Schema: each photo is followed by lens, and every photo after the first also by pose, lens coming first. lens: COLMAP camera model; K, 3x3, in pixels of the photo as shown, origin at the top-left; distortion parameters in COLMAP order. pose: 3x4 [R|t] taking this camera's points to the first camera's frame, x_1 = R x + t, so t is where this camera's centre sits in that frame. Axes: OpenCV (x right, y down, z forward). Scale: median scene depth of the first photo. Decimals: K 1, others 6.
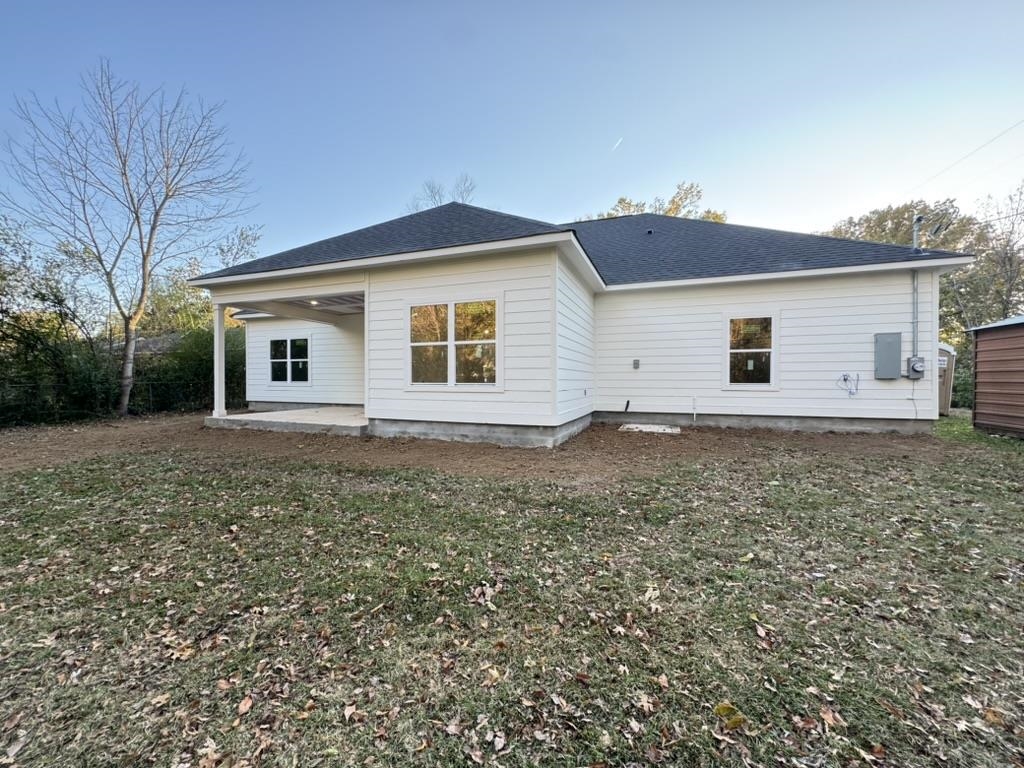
lens RADIAL K [[407.1, 0, 511.4], [0, 407.1, 383.2], [0, 0, 1]] dist [-0.001468, -0.000309]
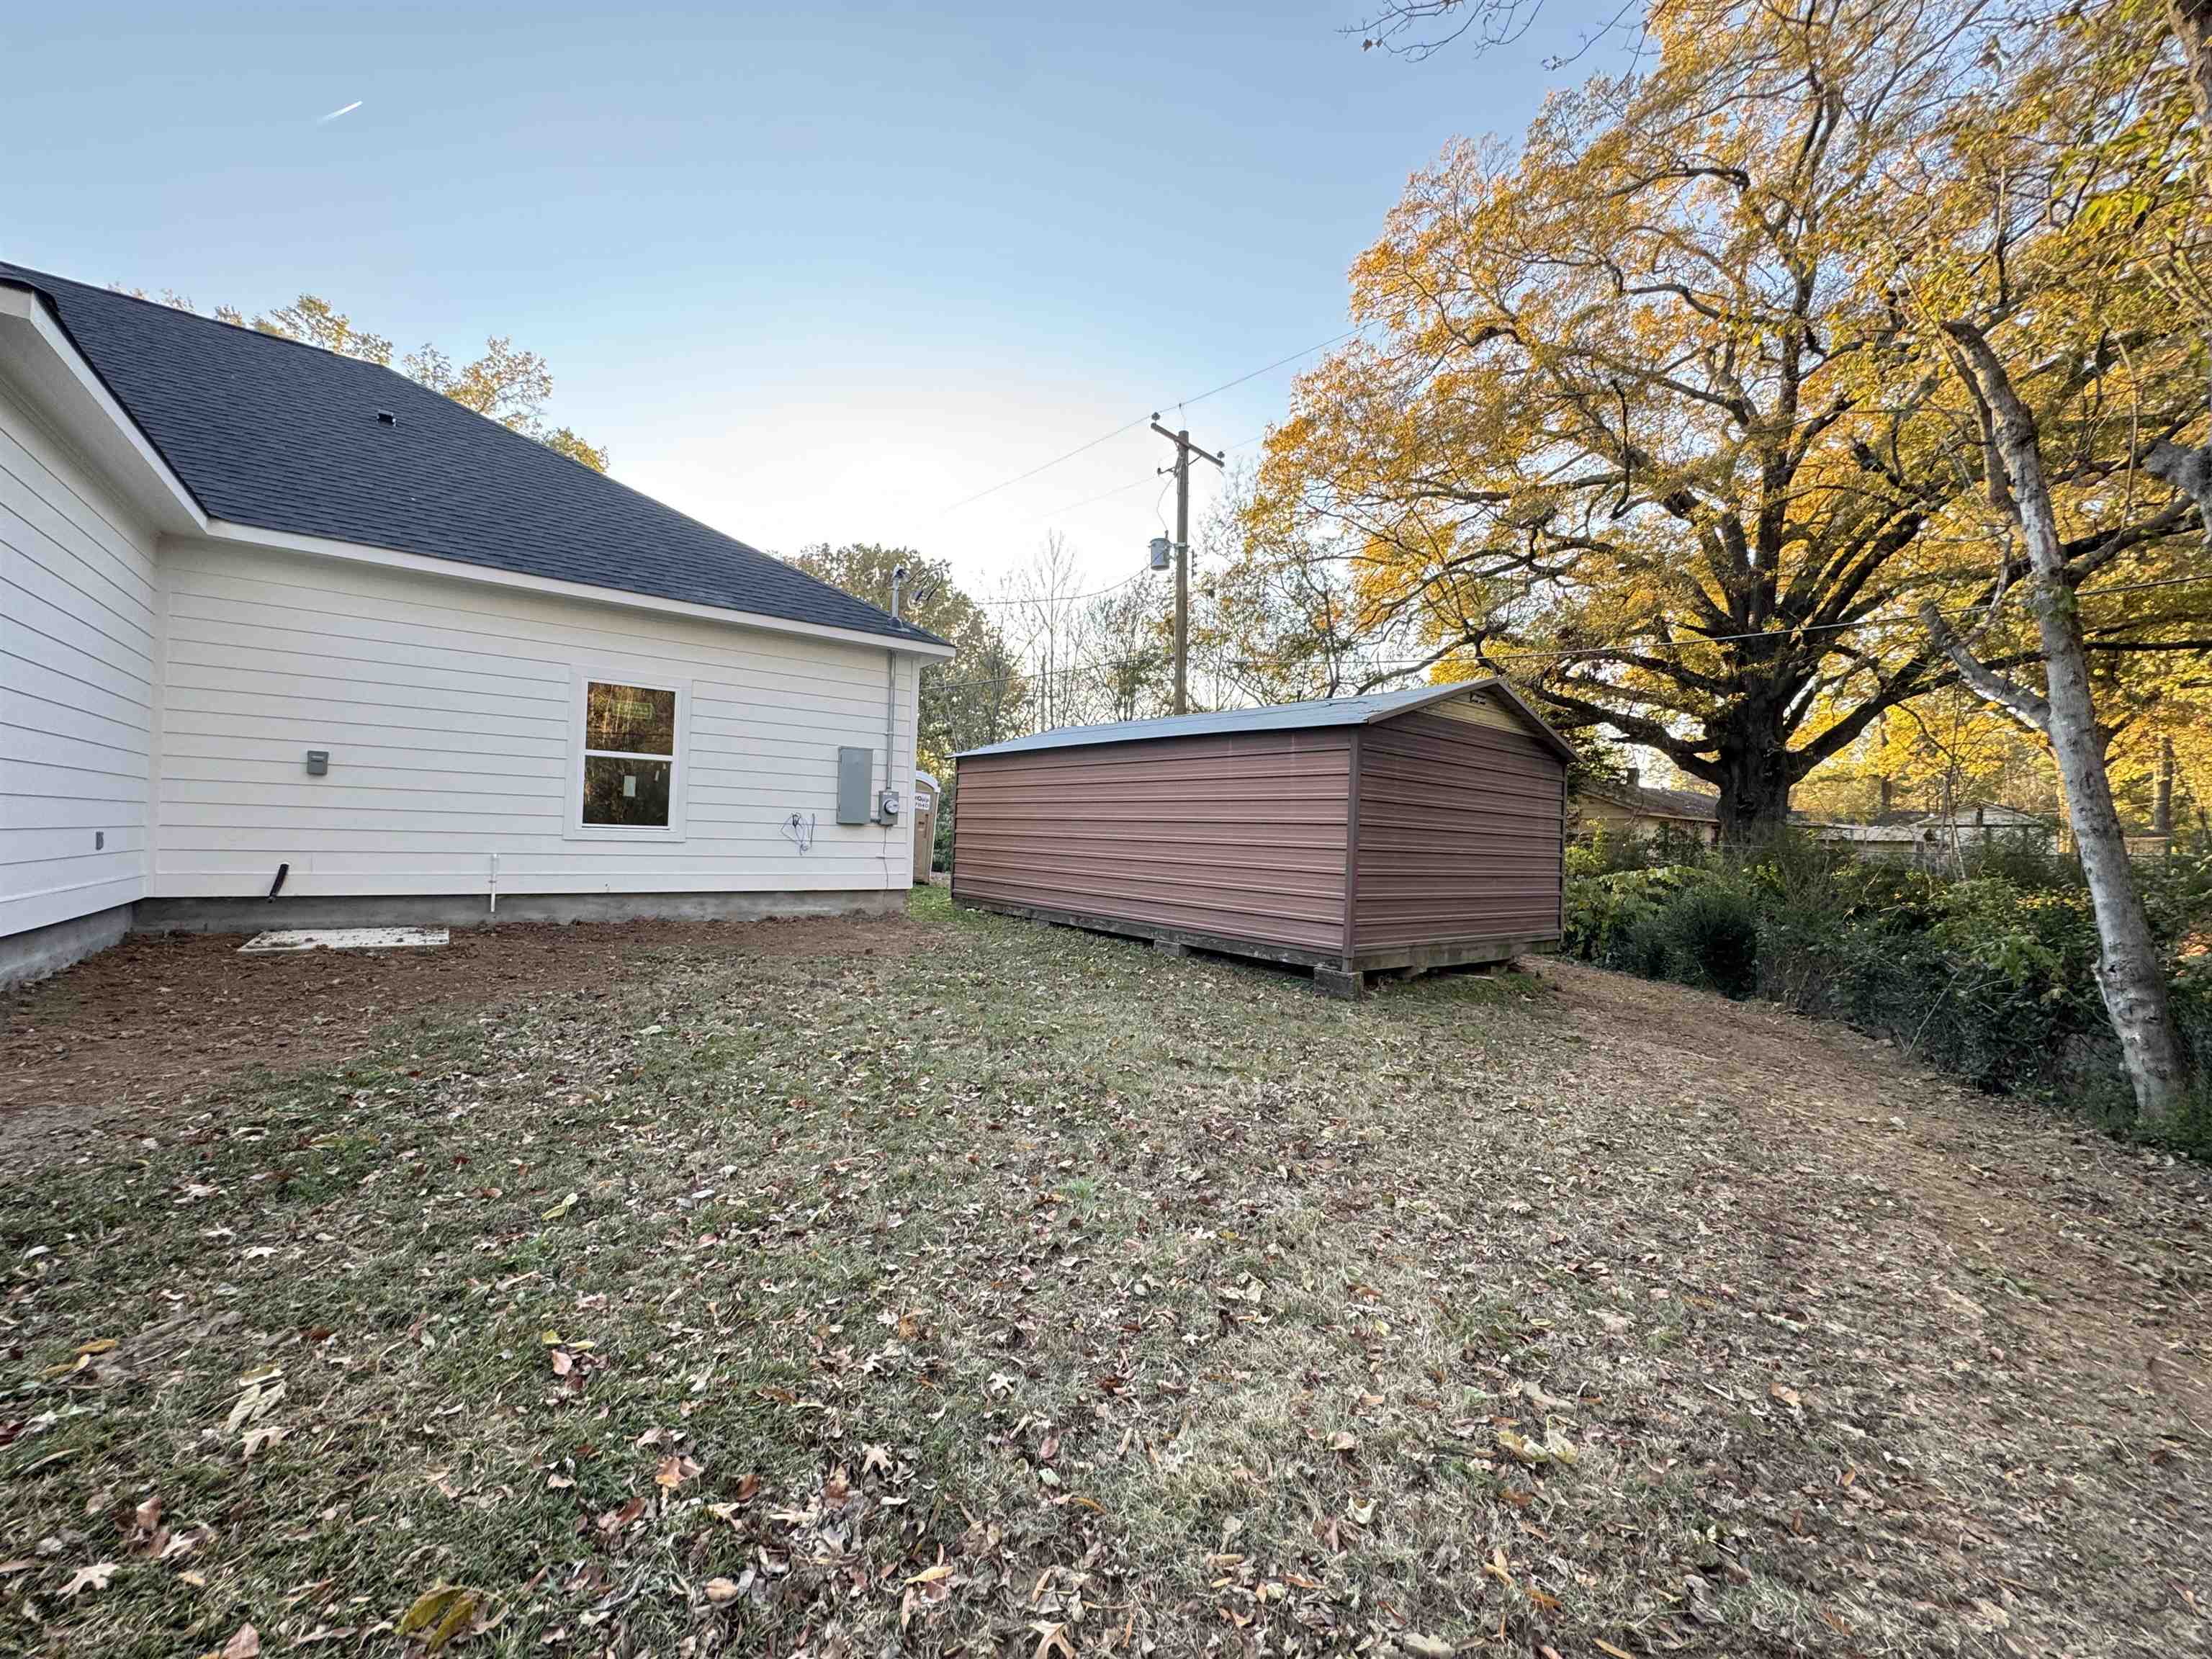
lens RADIAL K [[879.5, 0, 1104.7], [0, 879.5, 827.7], [0, 0, 1]] dist [-0.001468, -0.000309]
pose [[0.532650, 0.025938, 0.845938, 0.043999], [-0.025866, 0.999562, -0.014363, 0.006643], [-0.845940, -0.014230, 0.533088, -0.009621]]
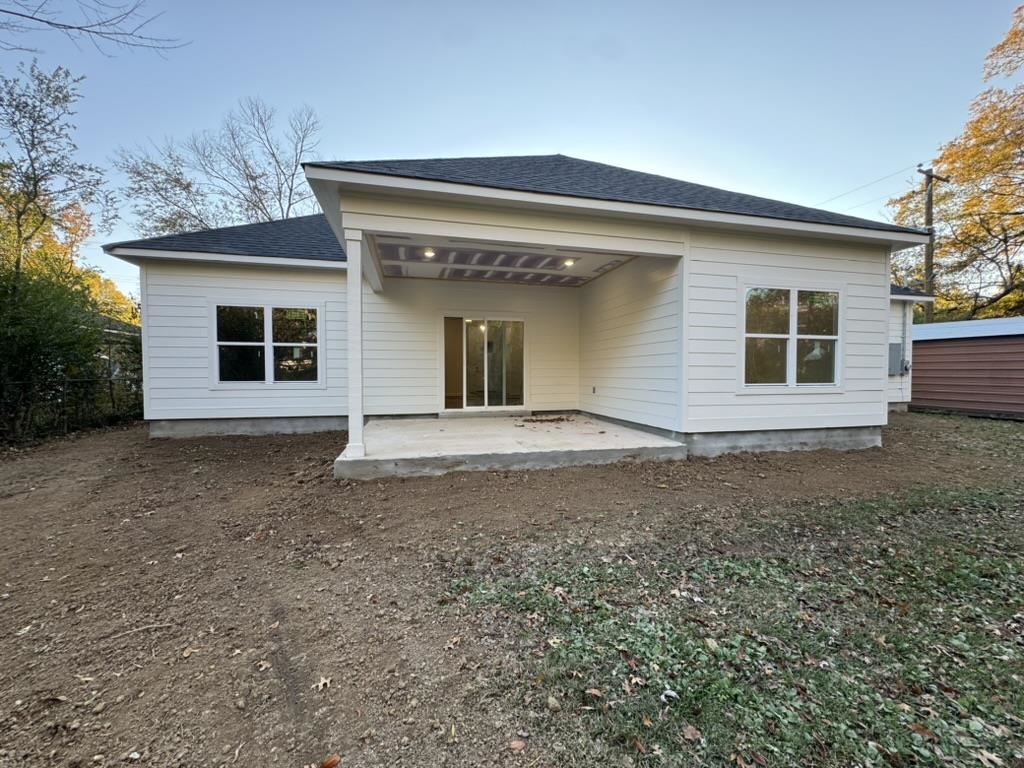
lens RADIAL K [[407.1, 0, 511.4], [0, 407.1, 383.2], [0, 0, 1]] dist [-0.001468, -0.000309]
pose [[0.822840, -0.017451, 0.568005, -1.747258], [0.005889, 0.999737, 0.022184, -0.036602], [-0.568243, -0.014909, 0.822726, 0.995271]]
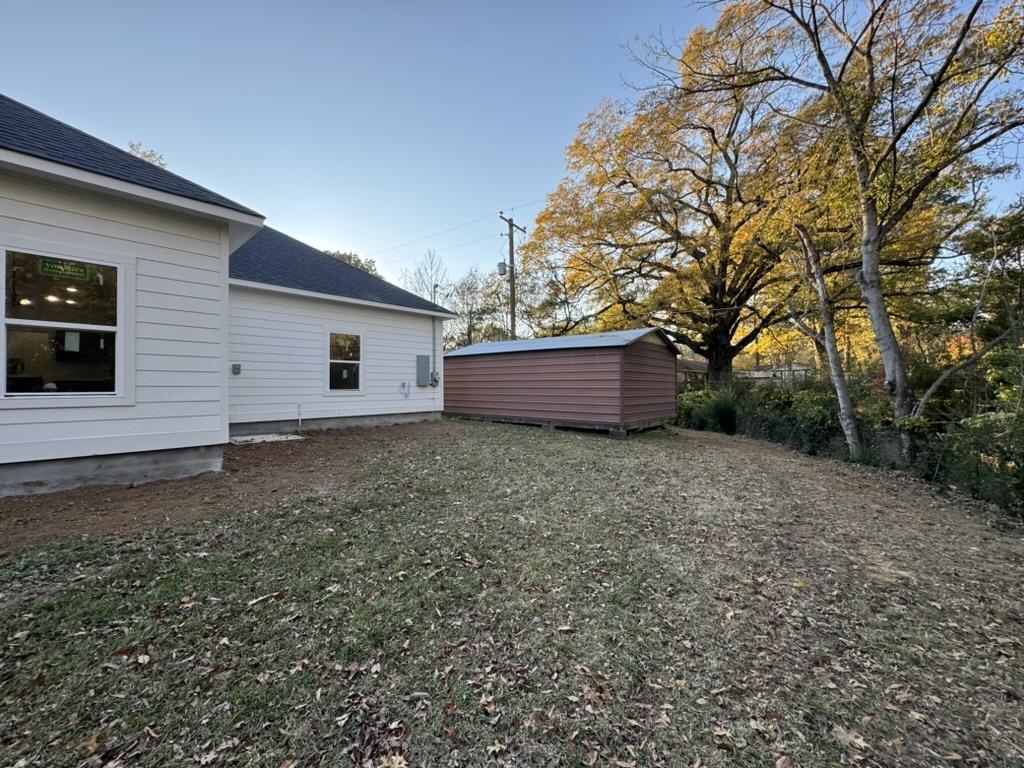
lens RADIAL K [[407.1, 0, 511.4], [0, 407.1, 383.2], [0, 0, 1]] dist [-0.001468, -0.000309]
pose [[0.364893, 0.005705, 0.931032, -0.631043], [0.011085, 0.999884, -0.010472, -0.000461], [-0.930983, 0.014141, 0.364788, 0.239609]]
